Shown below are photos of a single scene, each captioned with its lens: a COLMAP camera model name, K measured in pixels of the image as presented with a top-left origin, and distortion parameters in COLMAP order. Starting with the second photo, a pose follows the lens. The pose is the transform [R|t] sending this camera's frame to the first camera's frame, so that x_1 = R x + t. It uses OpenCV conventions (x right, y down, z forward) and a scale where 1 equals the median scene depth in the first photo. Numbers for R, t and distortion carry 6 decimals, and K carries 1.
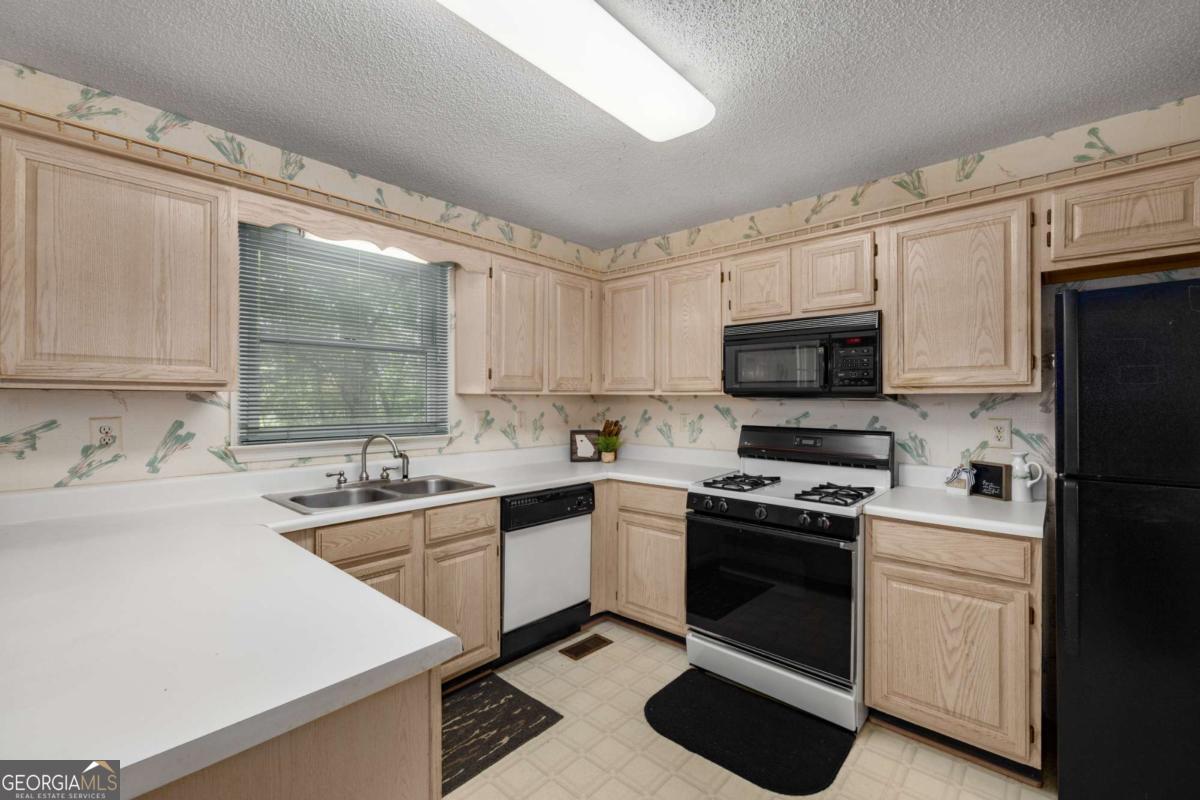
lens RADIAL K [[505.8, 0, 599.9], [0, 505.8, 400.7], [0, 0, 1]] dist [0.000325, -0.000711]
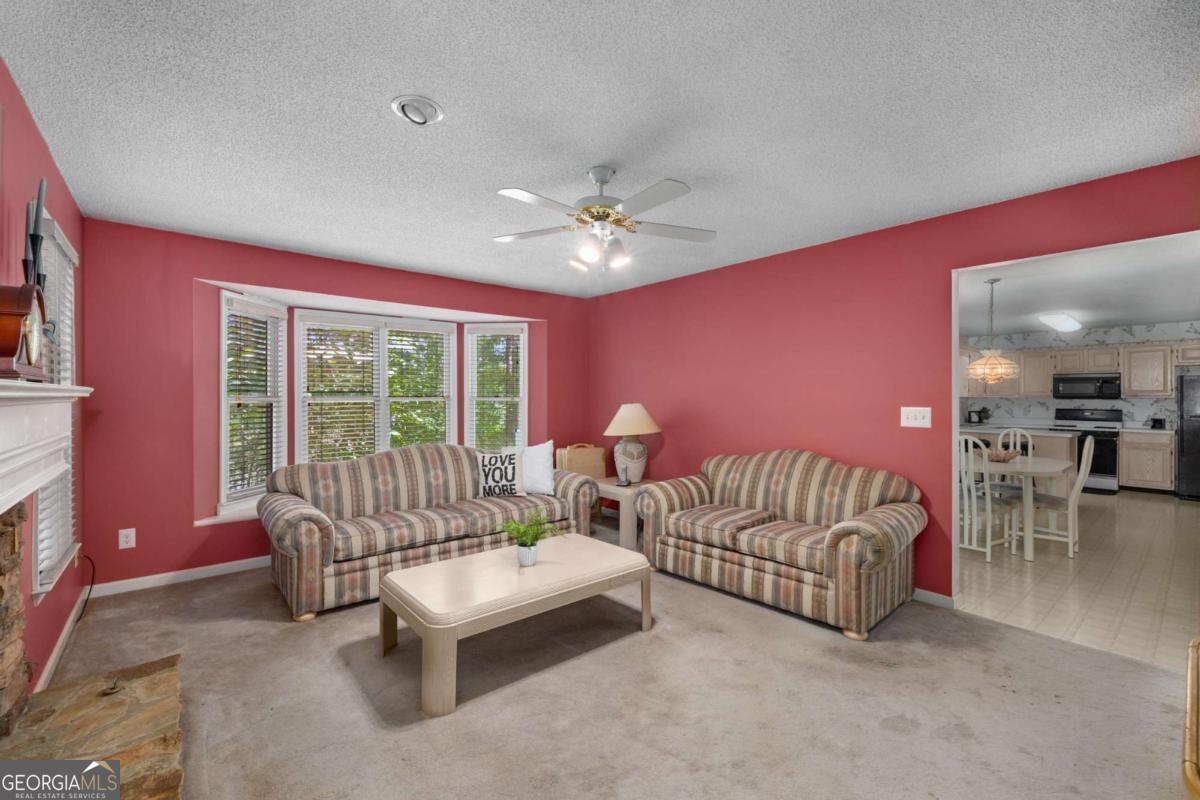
lens RADIAL K [[505.8, 0, 611.6], [0, 505.8, 397.0], [0, 0, 1]] dist [0.000325, -0.000711]
pose [[0.991593, 0.006220, -0.129243, -2.290936], [-0.006941, 0.999963, -0.005130, 0.020169], [0.129206, 0.005984, 0.991600, -2.679929]]
